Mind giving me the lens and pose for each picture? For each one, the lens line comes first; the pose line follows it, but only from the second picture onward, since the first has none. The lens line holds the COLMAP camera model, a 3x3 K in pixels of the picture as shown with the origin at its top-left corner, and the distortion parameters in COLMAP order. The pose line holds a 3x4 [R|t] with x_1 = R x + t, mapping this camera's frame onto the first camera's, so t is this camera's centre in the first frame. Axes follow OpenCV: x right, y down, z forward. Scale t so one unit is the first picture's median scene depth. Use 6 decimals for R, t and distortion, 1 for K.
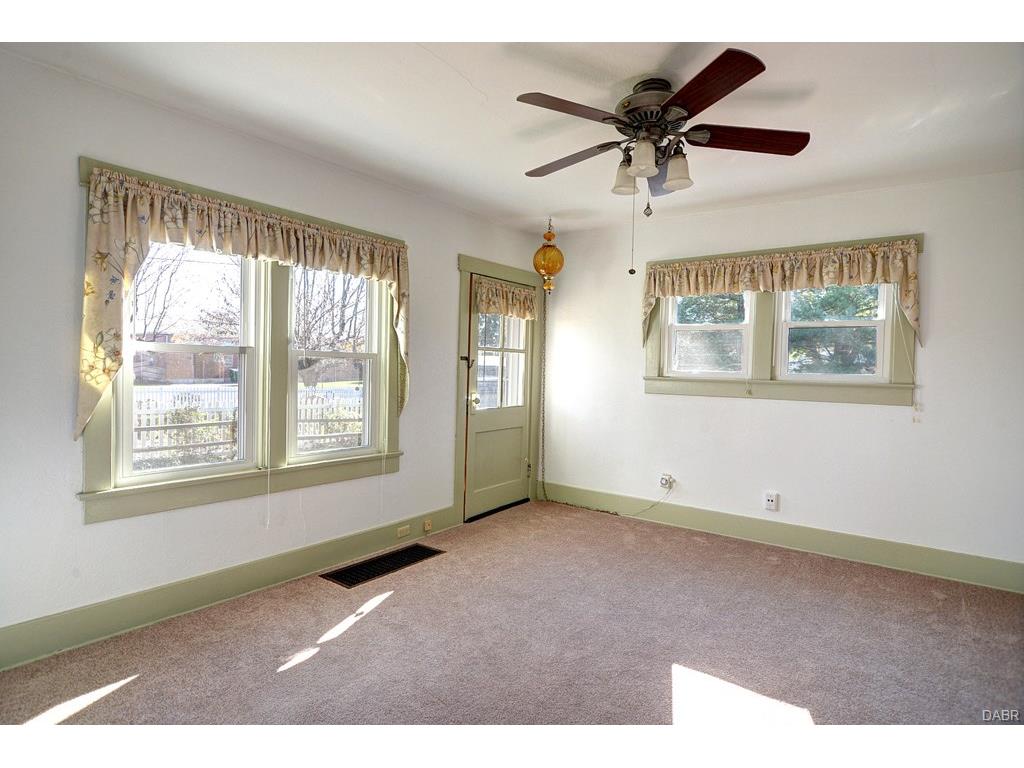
lens RADIAL K [[549.9, 0, 516.9], [0, 549.9, 381.4], [0, 0, 1]] dist [-0.002395, -0.006742]
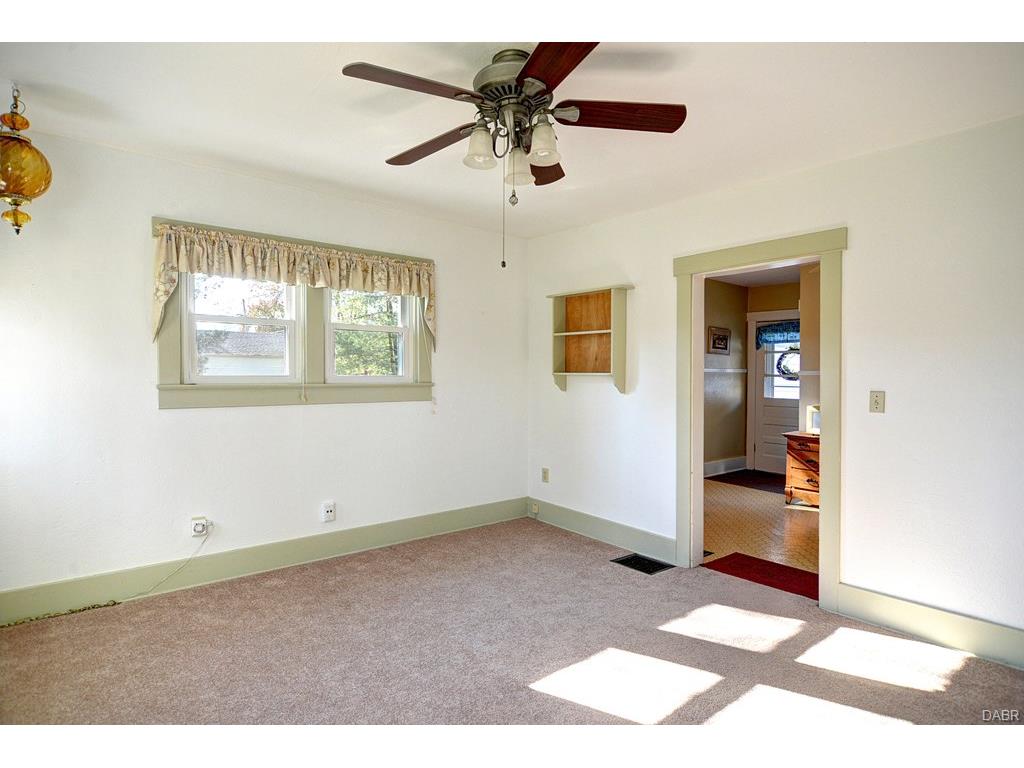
lens RADIAL K [[549.9, 0, 513.8], [0, 549.9, 382.4], [0, 0, 1]] dist [-0.002395, -0.006742]
pose [[0.231898, -0.035607, 0.972088, -0.385735], [0.024741, 0.999222, 0.030699, -0.025639], [-0.972425, 0.016931, 0.232599, 0.487477]]
